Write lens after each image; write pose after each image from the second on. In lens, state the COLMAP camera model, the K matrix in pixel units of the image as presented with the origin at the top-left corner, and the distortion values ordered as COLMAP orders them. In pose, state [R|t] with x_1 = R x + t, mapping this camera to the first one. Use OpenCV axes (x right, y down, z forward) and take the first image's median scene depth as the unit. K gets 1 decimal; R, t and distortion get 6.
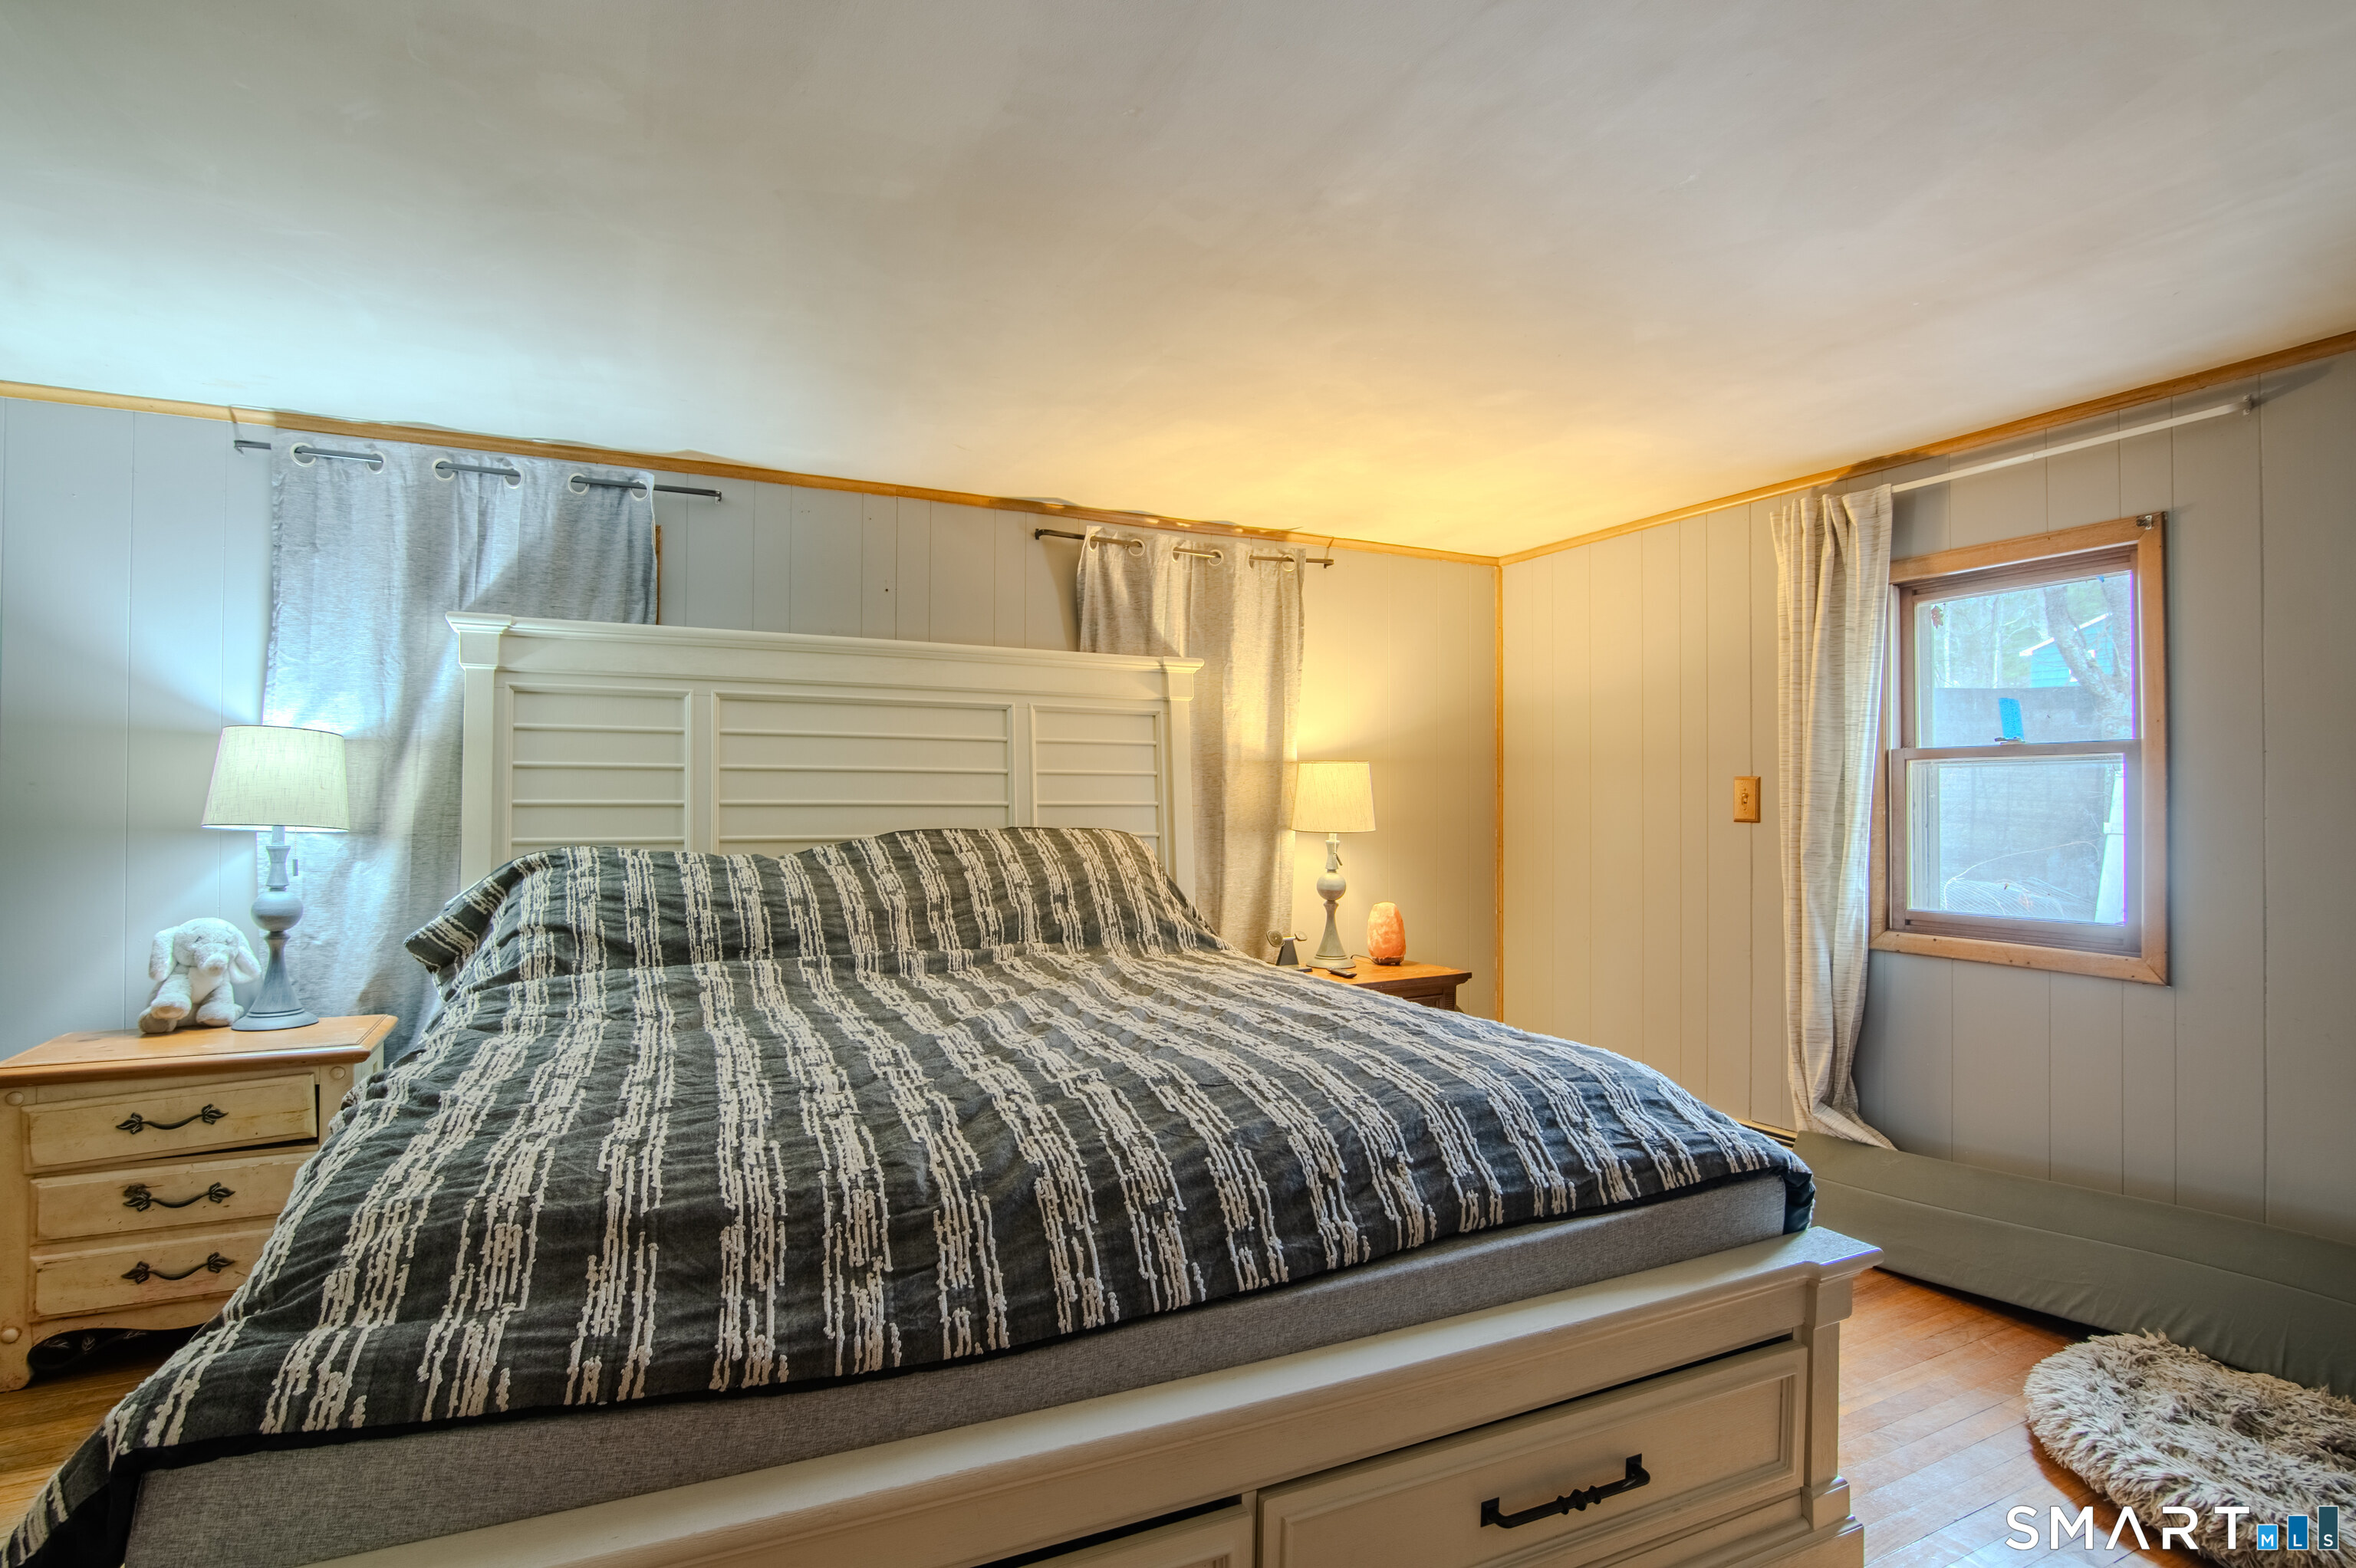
lens RADIAL K [[1129.2, 0, 1173.0], [0, 1129.2, 790.3], [0, 0, 1]] dist [-0.025427, 0.002049]
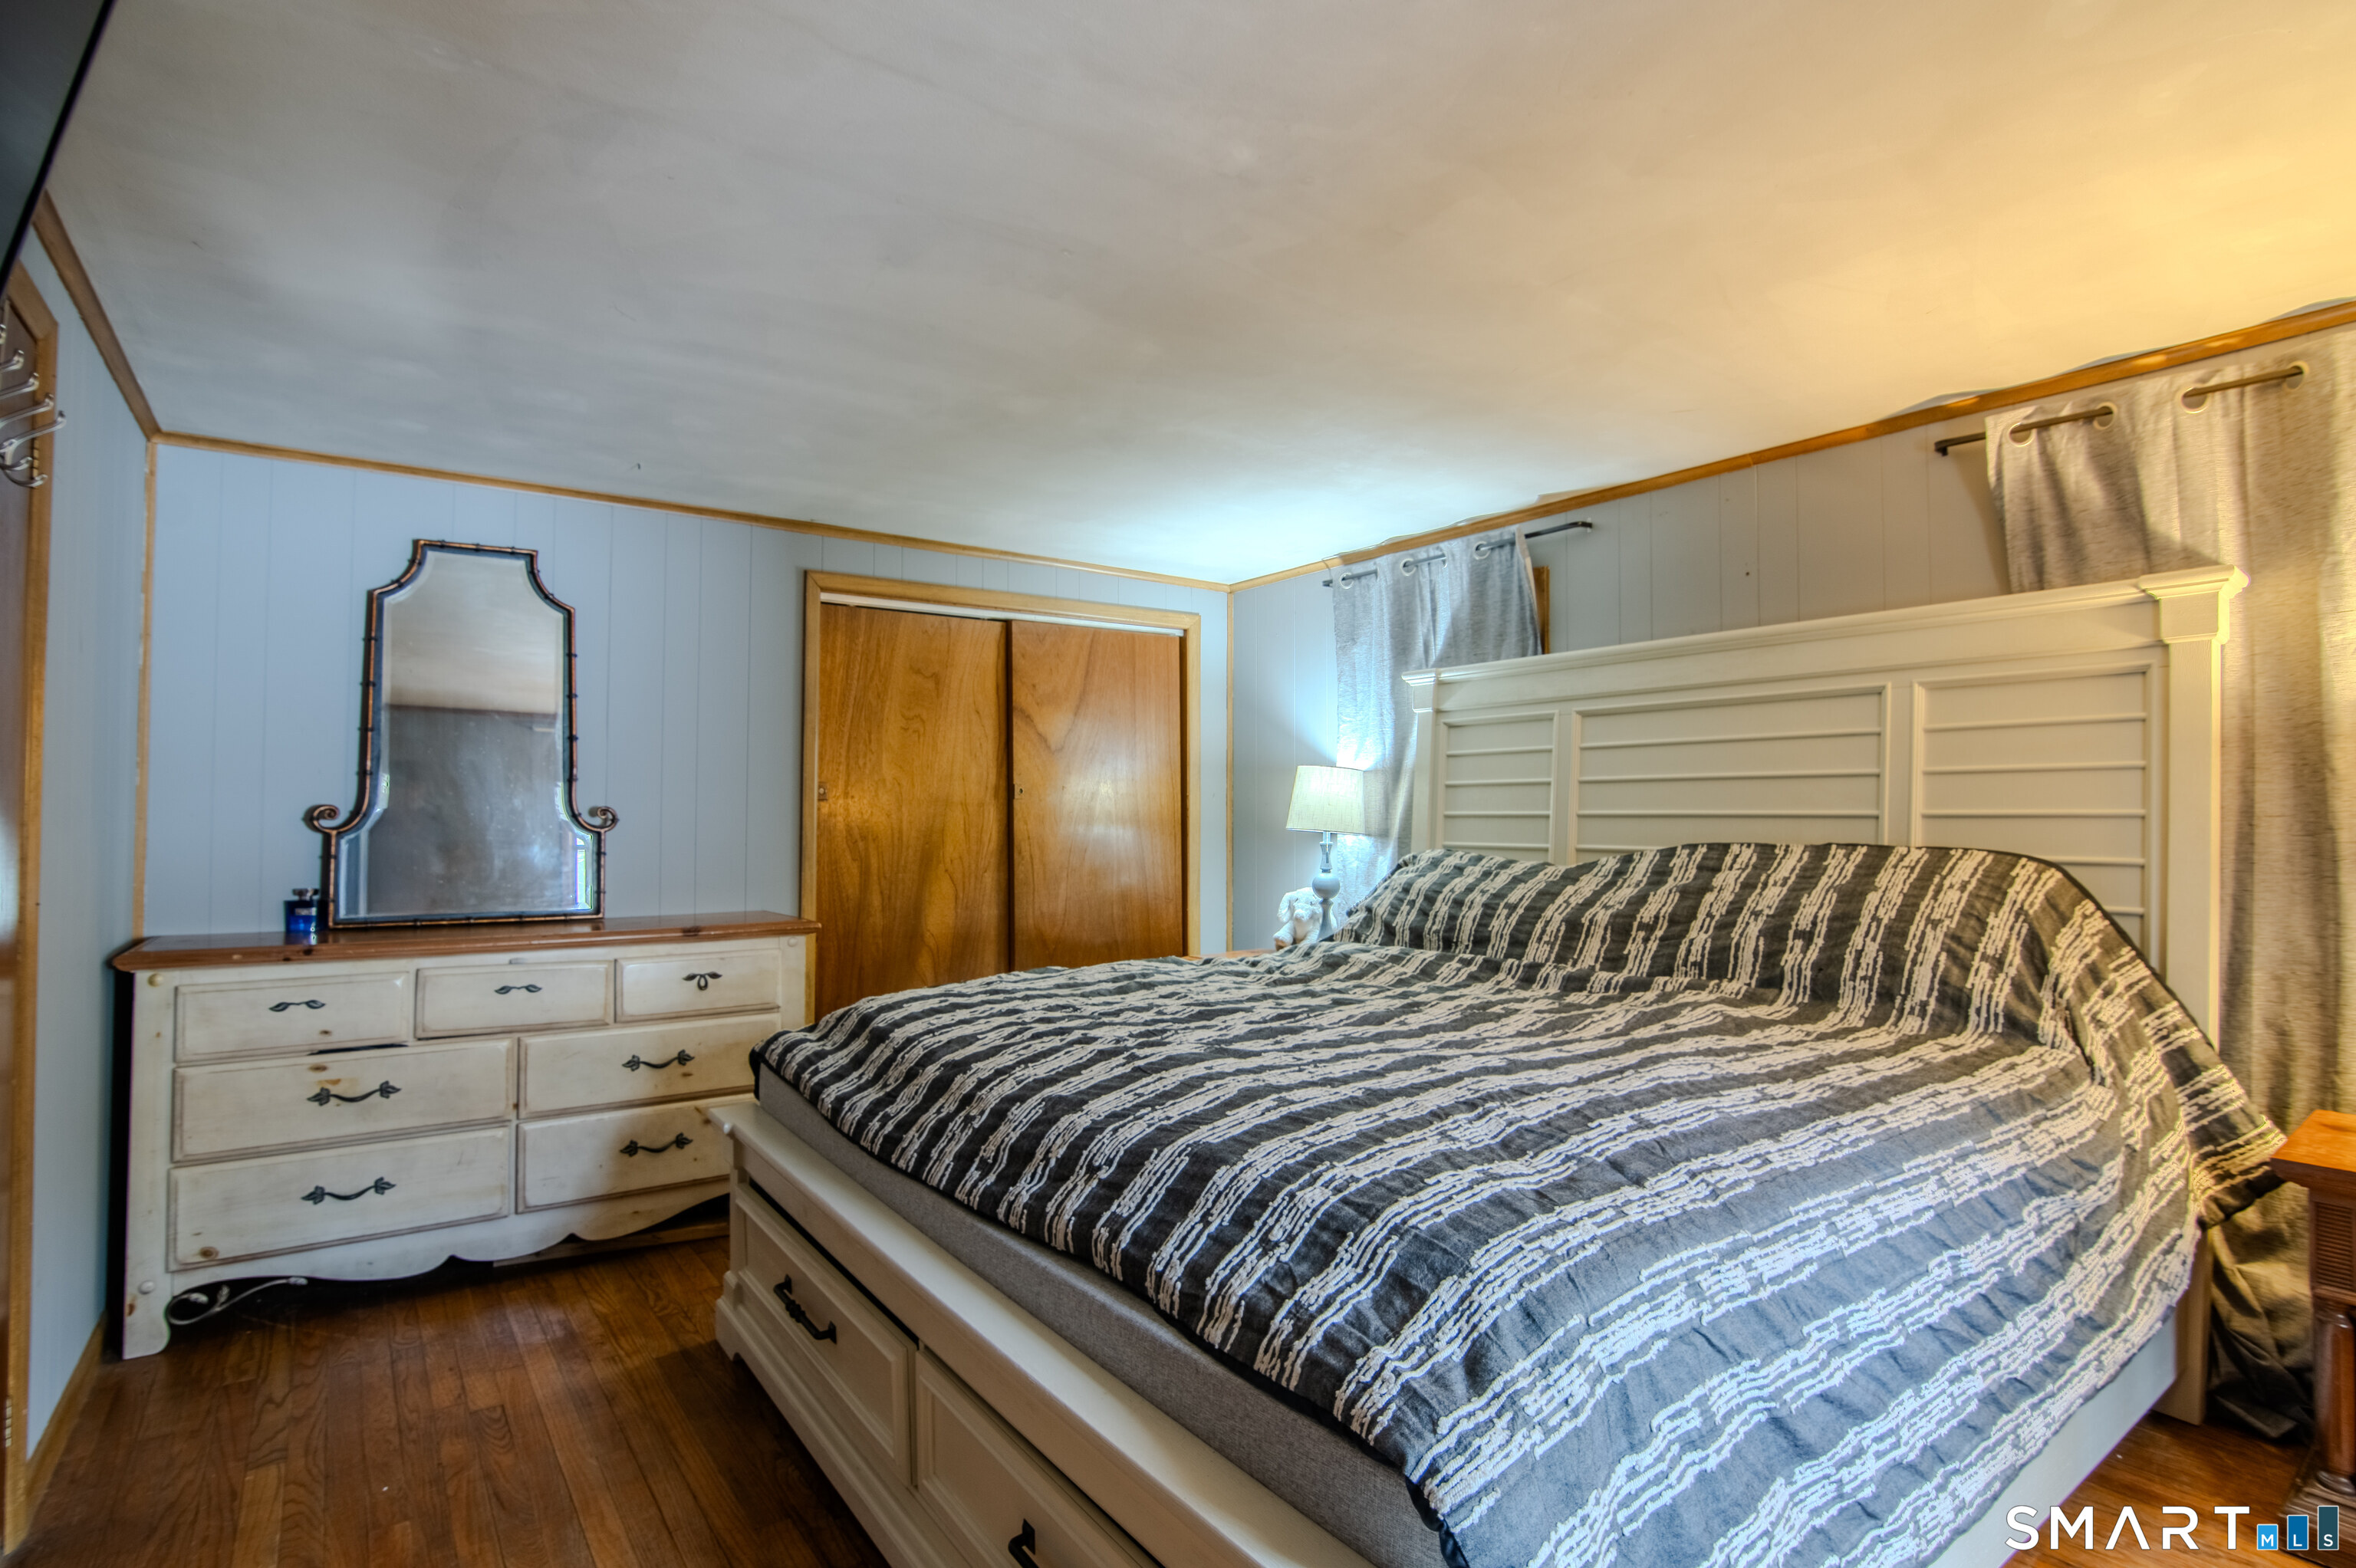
lens RADIAL K [[1129.2, 0, 1170.7], [0, 1129.2, 792.2], [0, 0, 1]] dist [-0.025427, 0.002049]
pose [[0.191535, -0.021538, -0.981249, 0.573820], [0.012644, 0.999730, -0.019476, 0.006865], [0.981404, -0.008676, 0.191756, 0.420175]]
